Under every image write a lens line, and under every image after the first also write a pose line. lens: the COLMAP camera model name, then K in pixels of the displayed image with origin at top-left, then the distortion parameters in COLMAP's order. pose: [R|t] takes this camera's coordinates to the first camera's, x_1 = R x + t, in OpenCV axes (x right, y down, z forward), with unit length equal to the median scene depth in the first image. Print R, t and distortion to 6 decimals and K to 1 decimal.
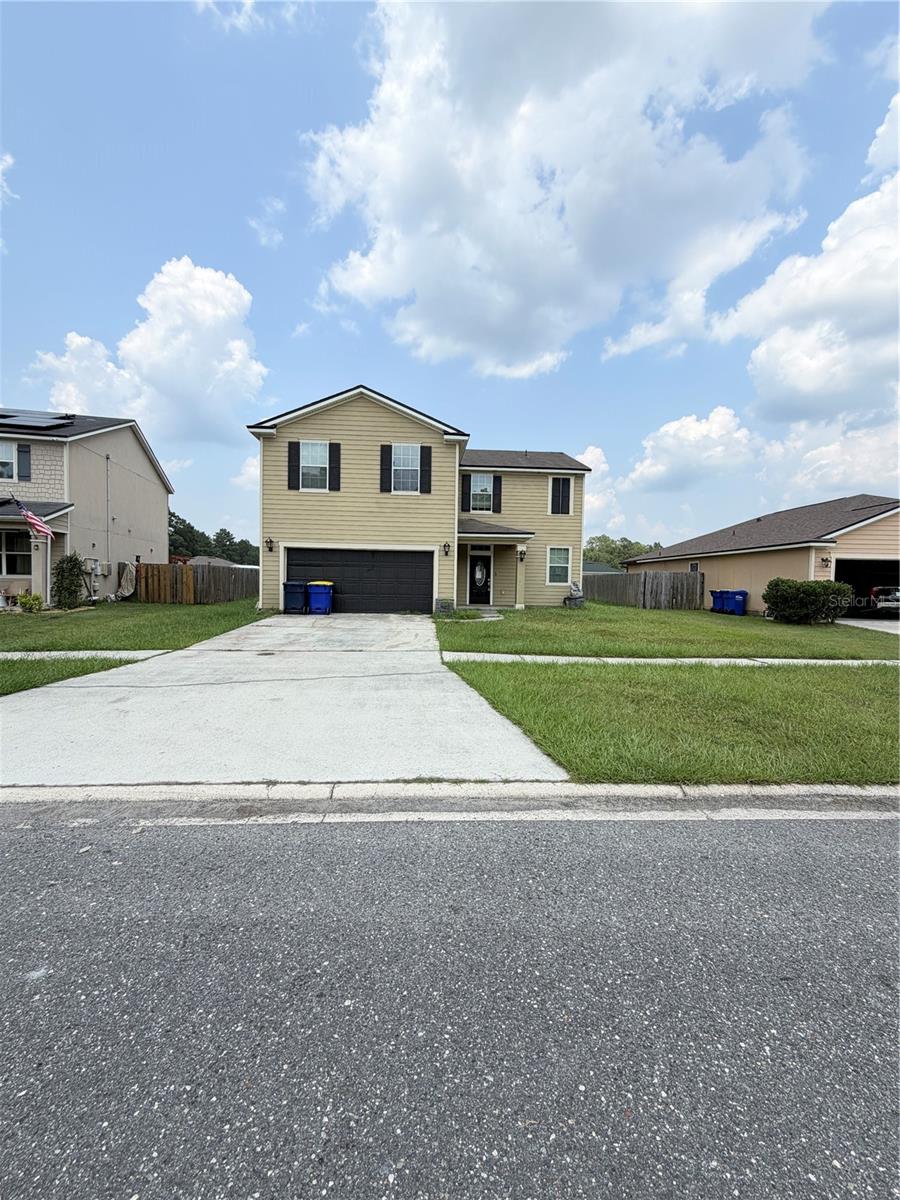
lens RADIAL K [[478.6, 0, 450.4], [0, 478.6, 597.4], [0, 0, 1]] dist [0.001829, 0.001798]
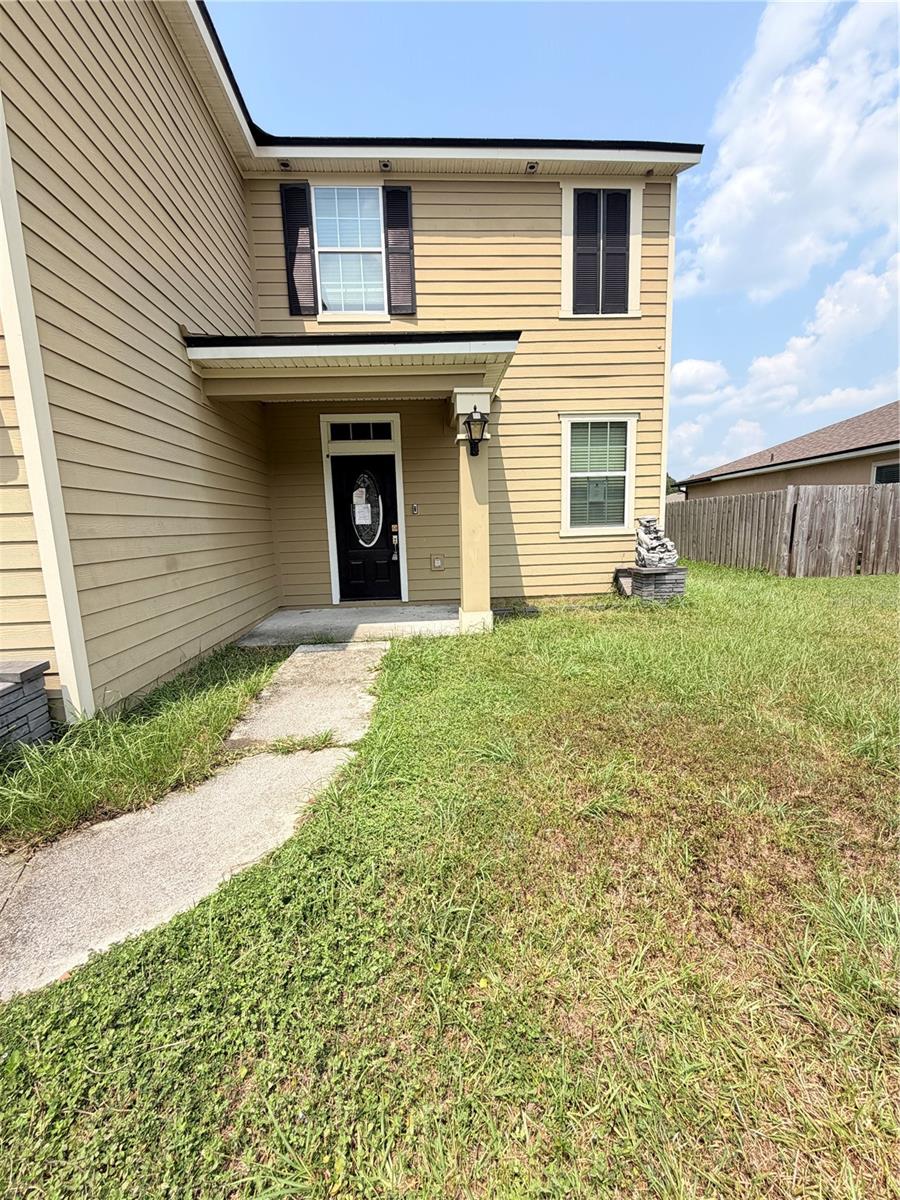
lens RADIAL K [[478.6, 0, 449.3], [0, 478.6, 603.0], [0, 0, 1]] dist [0.001829, 0.001798]
pose [[0.998730, -0.049638, -0.008586, 0.119658], [0.050321, 0.990972, 0.124268, -0.024032], [0.002340, -0.124543, 0.992211, 0.652361]]
